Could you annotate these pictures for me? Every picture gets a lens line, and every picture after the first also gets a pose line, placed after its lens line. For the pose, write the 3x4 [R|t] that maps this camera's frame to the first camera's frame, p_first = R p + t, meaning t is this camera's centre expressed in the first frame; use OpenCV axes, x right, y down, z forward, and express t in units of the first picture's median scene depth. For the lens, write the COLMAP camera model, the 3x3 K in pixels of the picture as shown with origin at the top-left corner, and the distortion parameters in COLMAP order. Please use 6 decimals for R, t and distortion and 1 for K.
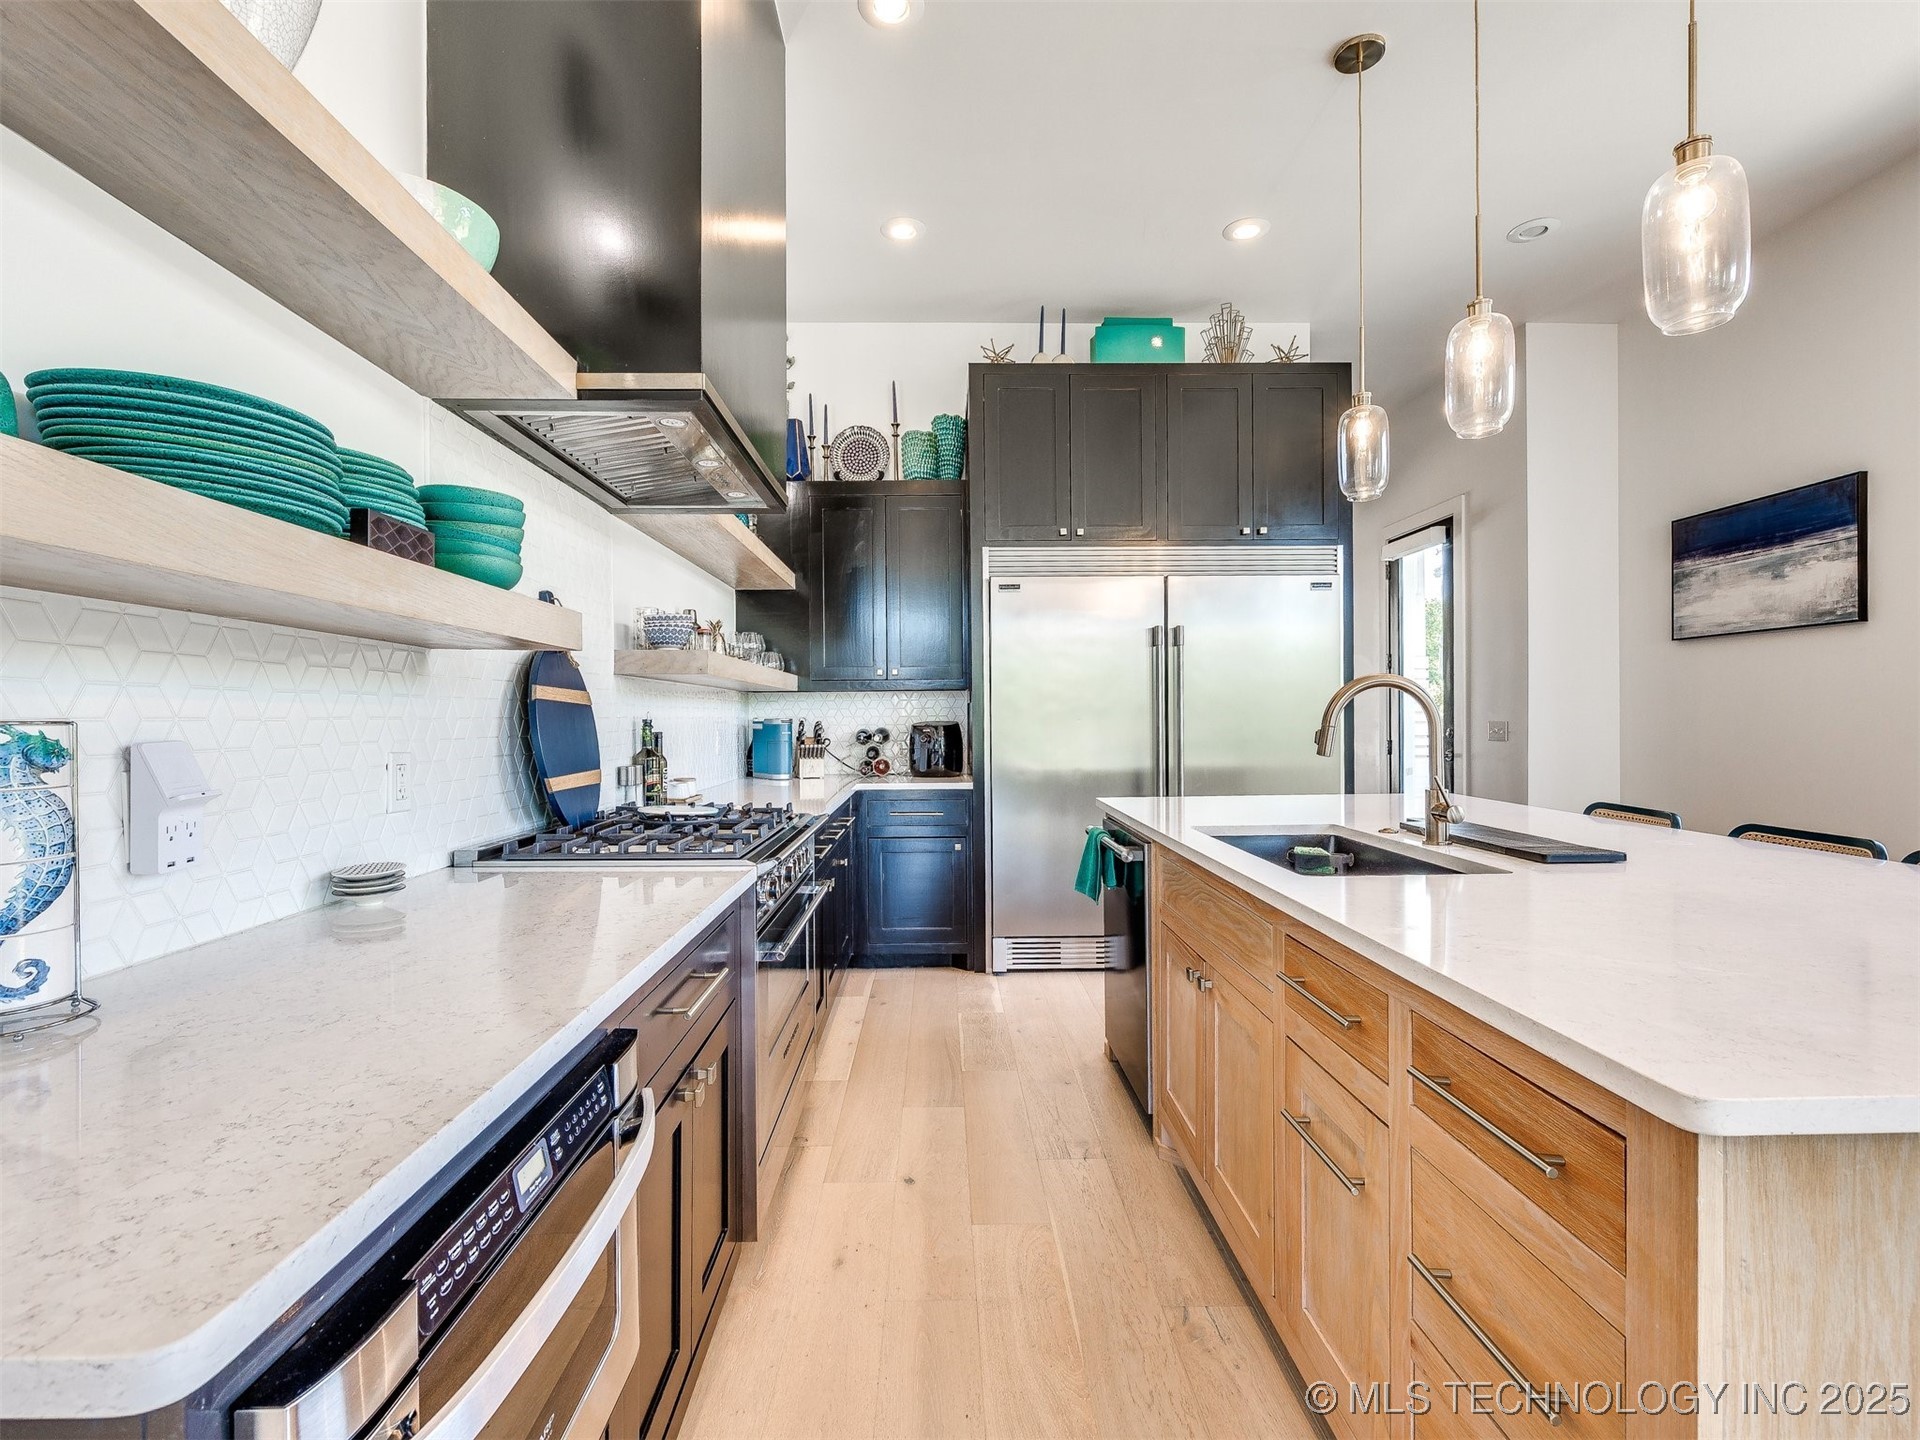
lens RADIAL K [[879.9, 0, 948.2], [0, 879.9, 714.2], [0, 0, 1]] dist [-0.007555, -0.000097]
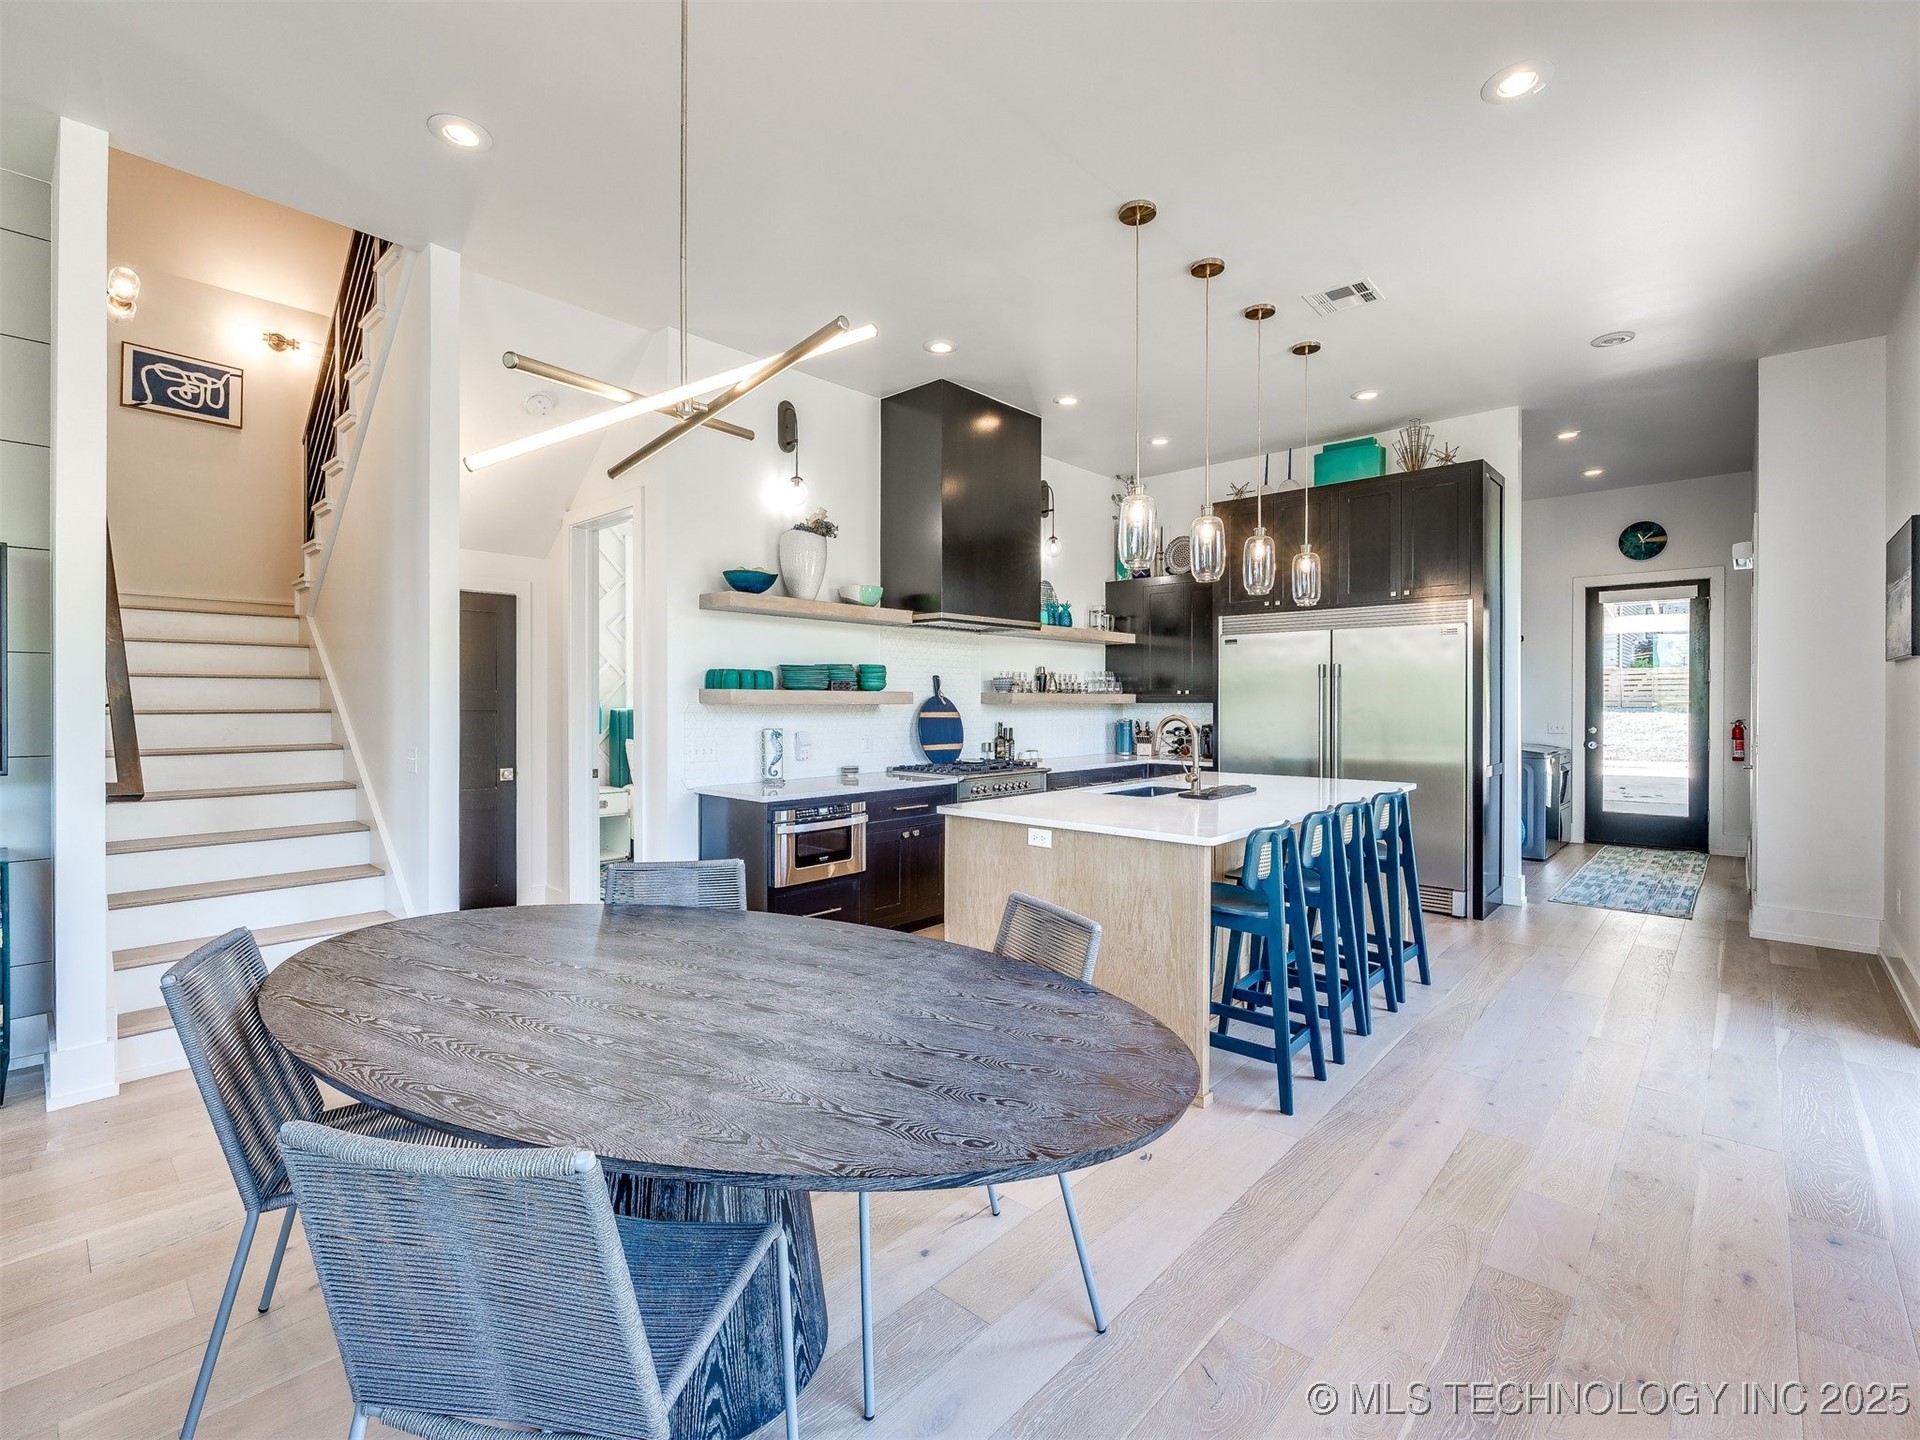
lens RADIAL K [[879.9, 0, 957.8], [0, 879.9, 700.7], [0, 0, 1]] dist [-0.007555, -0.000097]
pose [[0.725451, 0.005601, -0.688251, 0.777083], [-0.001598, 0.999978, 0.006452, -0.044355], [0.688272, -0.003581, 0.725444, -0.486946]]
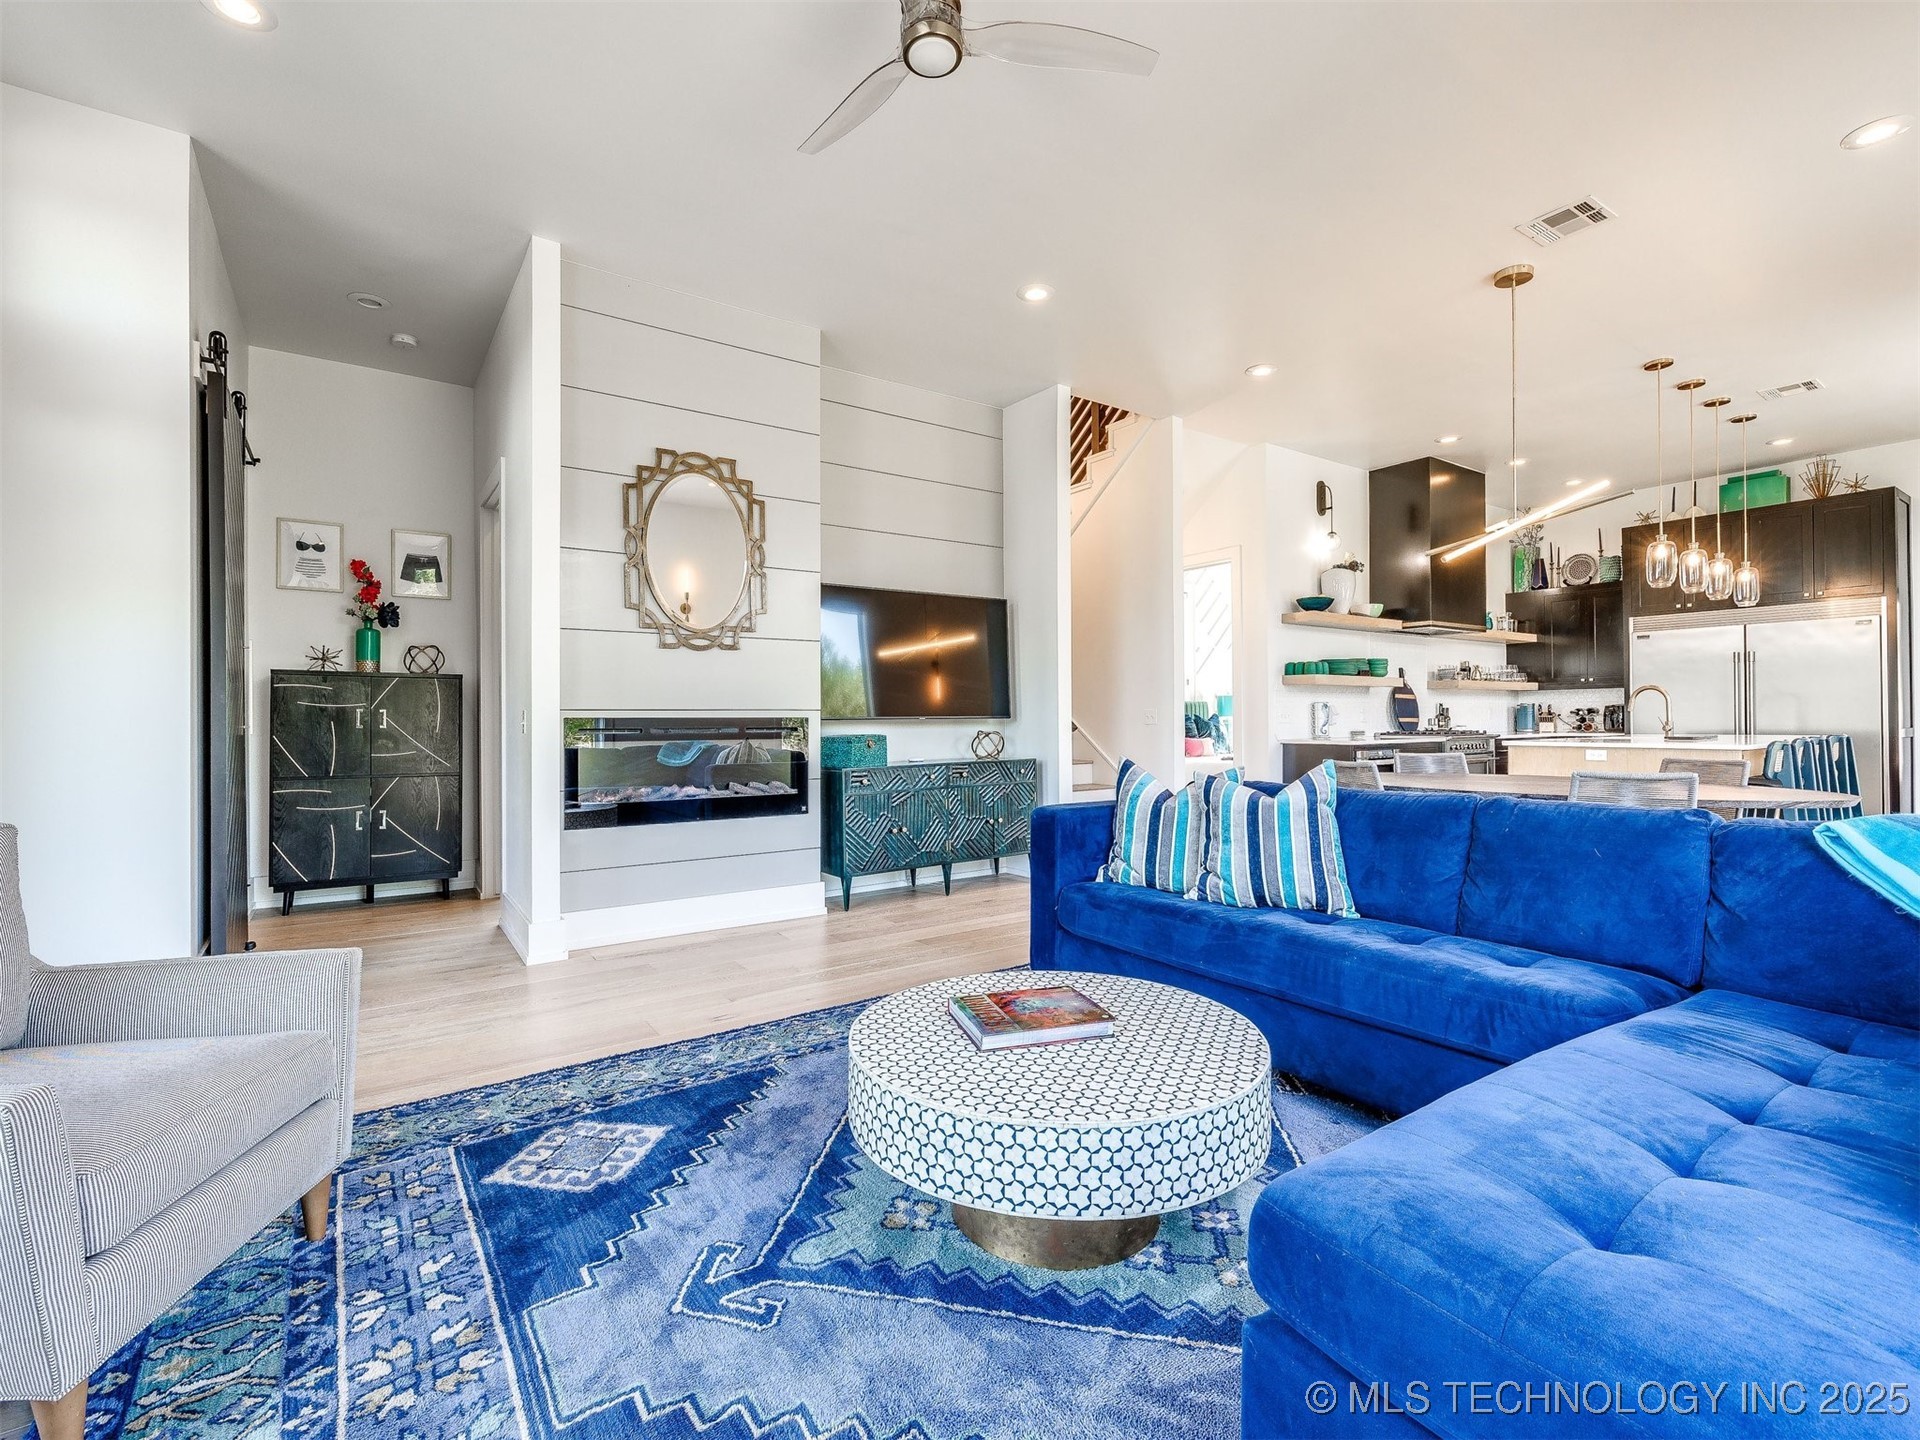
lens RADIAL K [[879.9, 0, 929.0], [0, 879.9, 716.4], [0, 0, 1]] dist [-0.007555, -0.000097]
pose [[0.539110, -0.001406, -0.842234, 0.845541], [0.007023, 0.999971, 0.002827, 0.020454], [0.842206, -0.007439, 0.539105, -1.421217]]
